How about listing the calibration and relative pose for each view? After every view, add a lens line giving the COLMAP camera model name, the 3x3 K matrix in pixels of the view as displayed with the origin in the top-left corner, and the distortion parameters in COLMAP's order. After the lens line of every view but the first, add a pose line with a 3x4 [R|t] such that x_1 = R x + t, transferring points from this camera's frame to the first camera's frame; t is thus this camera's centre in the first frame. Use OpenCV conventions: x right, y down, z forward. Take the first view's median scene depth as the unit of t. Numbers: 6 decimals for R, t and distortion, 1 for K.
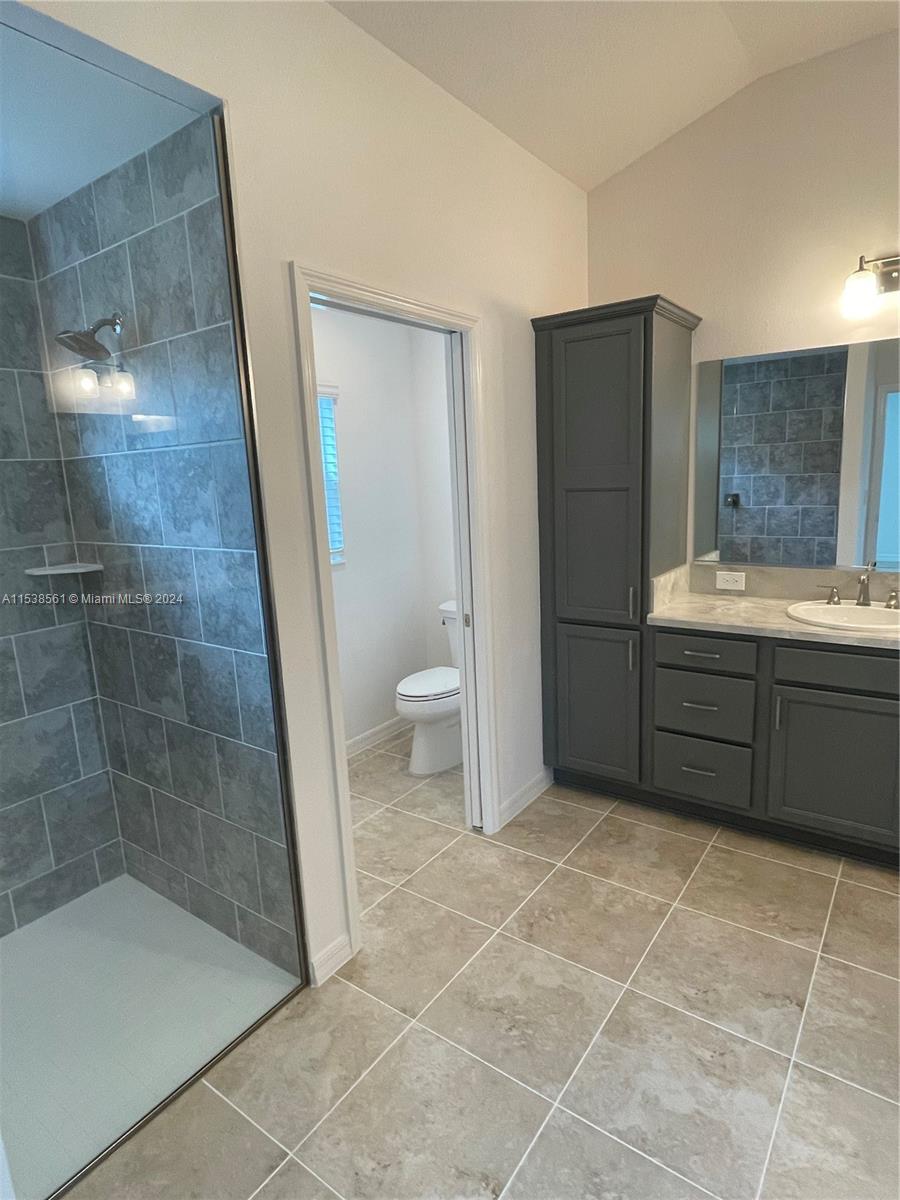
lens RADIAL K [[662.5, 0, 445.9], [0, 662.5, 596.0], [0, 0, 1]] dist [-0.009385, 0.002734]
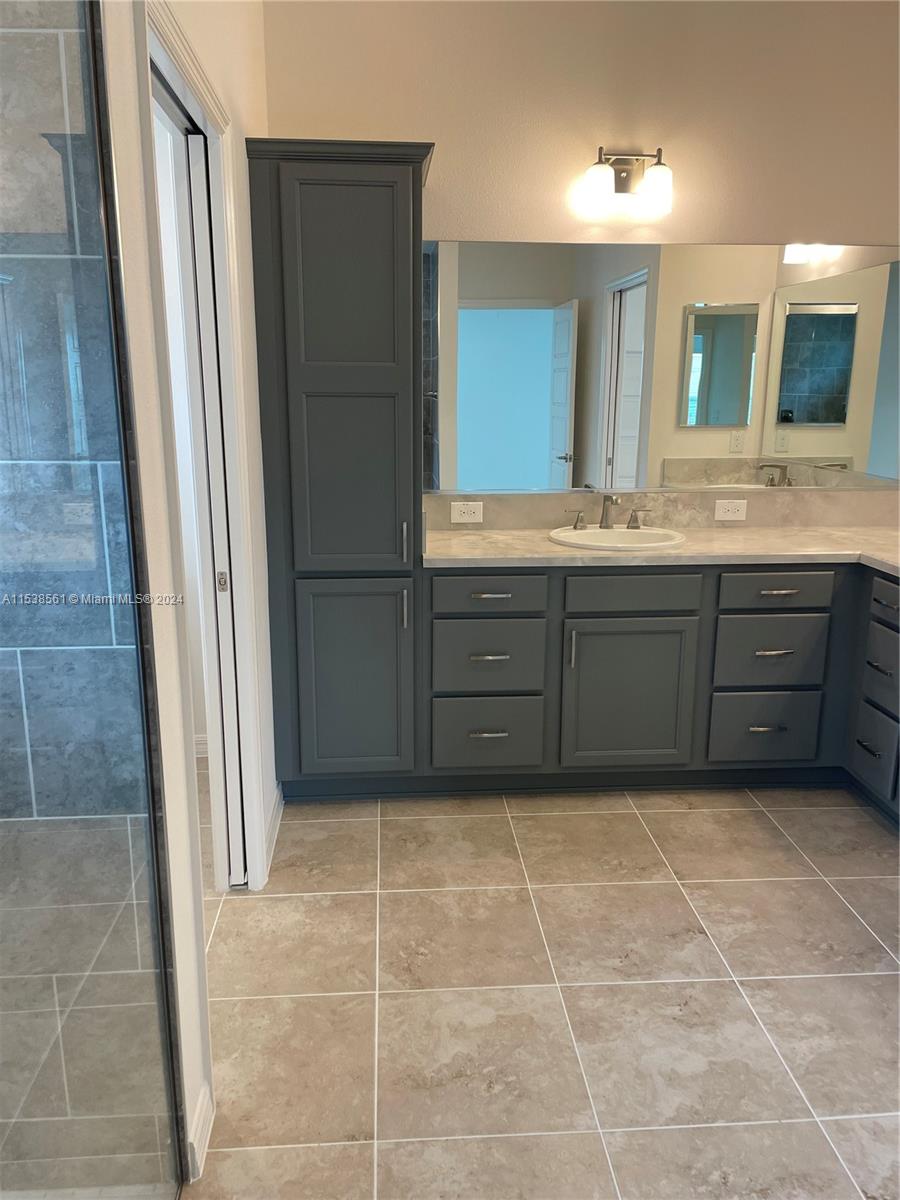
lens RADIAL K [[907.6, 0, 442.9], [0, 907.6, 597.2], [0, 0, 1]] dist [0.072499, -0.090294]
pose [[0.762645, -0.100509, 0.638960, -0.393351], [0.082032, 0.994906, 0.058589, 0.016836], [-0.641594, 0.007733, 0.767005, 0.147679]]
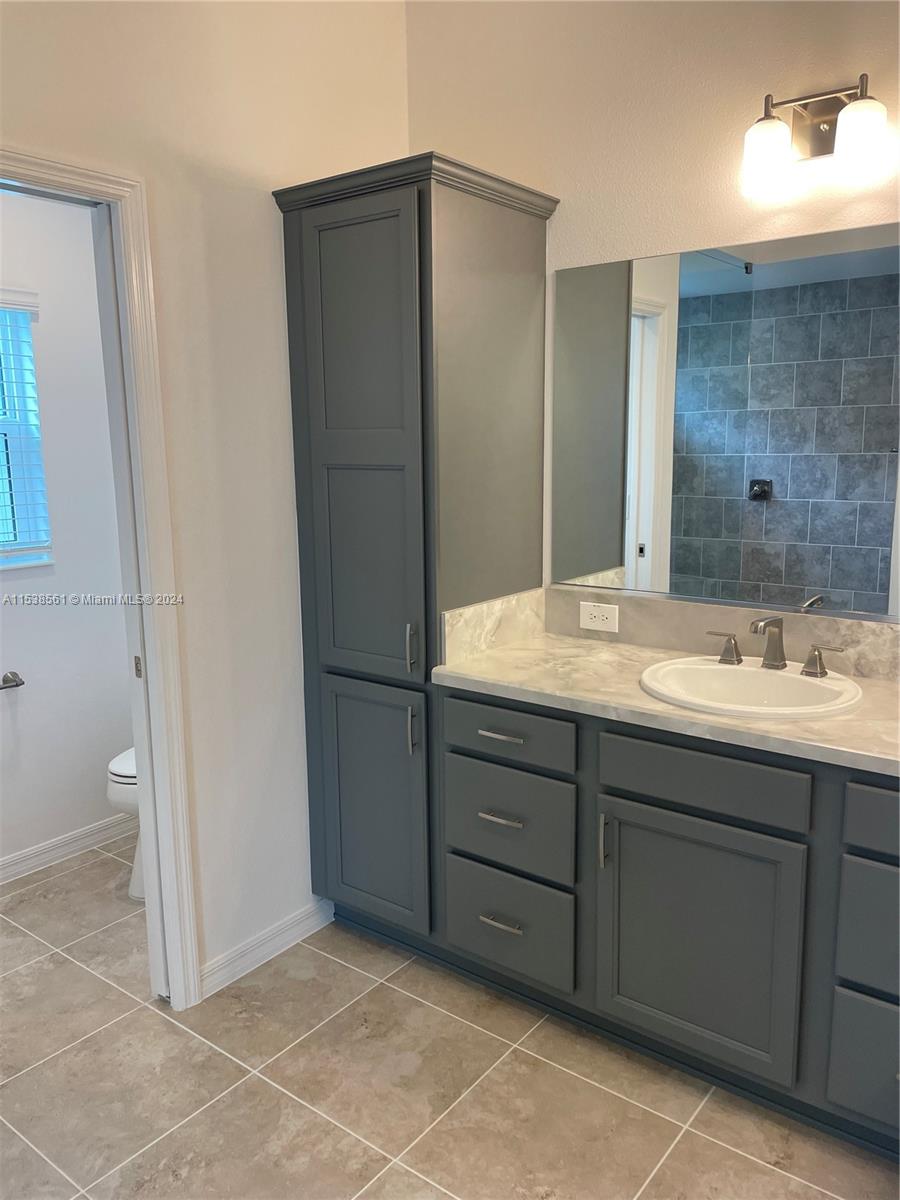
lens RADIAL K [[907.6, 0, 447.6], [0, 907.6, 595.1], [0, 0, 1]] dist [0.072499, -0.090294]
pose [[0.999066, 0.036817, -0.022624, 0.345375], [-0.037111, 0.999230, -0.012714, -0.031128], [0.022138, 0.013541, 0.999663, 0.141185]]
